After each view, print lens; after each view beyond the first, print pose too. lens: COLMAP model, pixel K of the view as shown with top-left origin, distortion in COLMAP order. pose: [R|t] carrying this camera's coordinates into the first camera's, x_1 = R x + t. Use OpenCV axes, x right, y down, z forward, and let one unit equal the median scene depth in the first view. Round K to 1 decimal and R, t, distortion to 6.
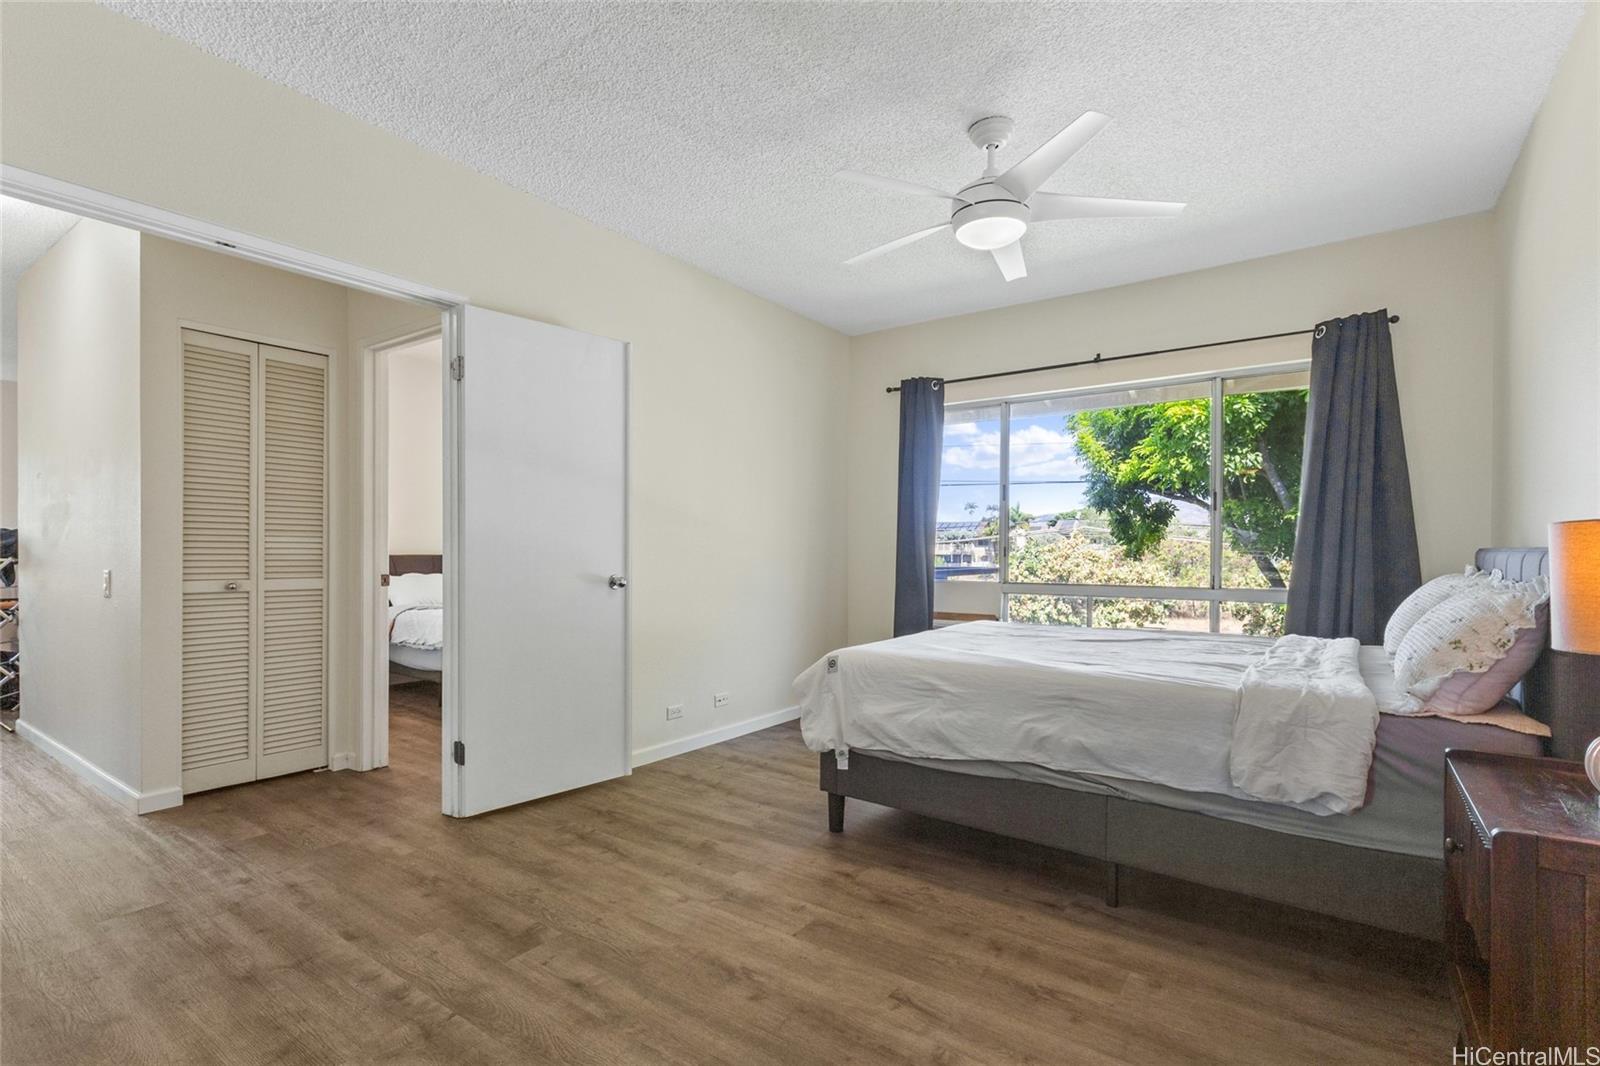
lens RADIAL K [[751.1, 0, 797.8], [0, 751.1, 555.9], [0, 0, 1]] dist [0.001644, 0.001163]
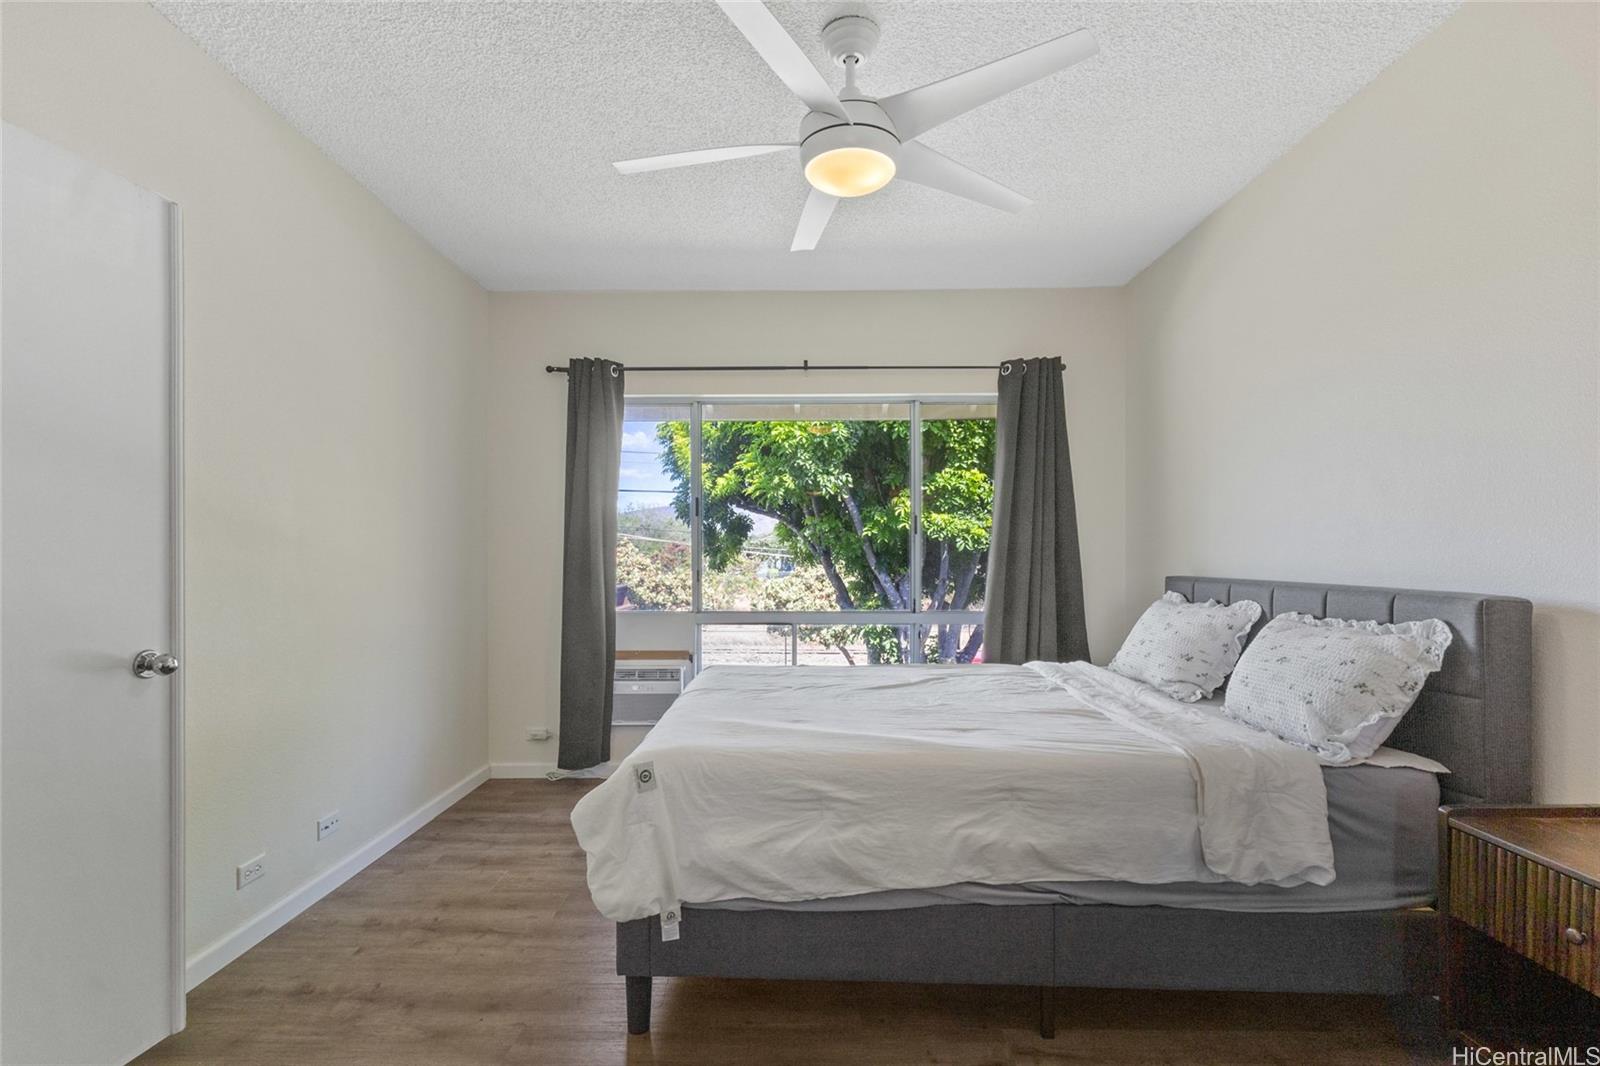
lens RADIAL K [[751.1, 0, 797.8], [0, 751.1, 555.9], [0, 0, 1]] dist [0.001644, 0.001163]
pose [[0.817447, -0.003715, 0.575991, -0.221434], [0.007799, 0.999959, -0.004620, -0.041306], [-0.575950, 0.008269, 0.817443, 0.410605]]
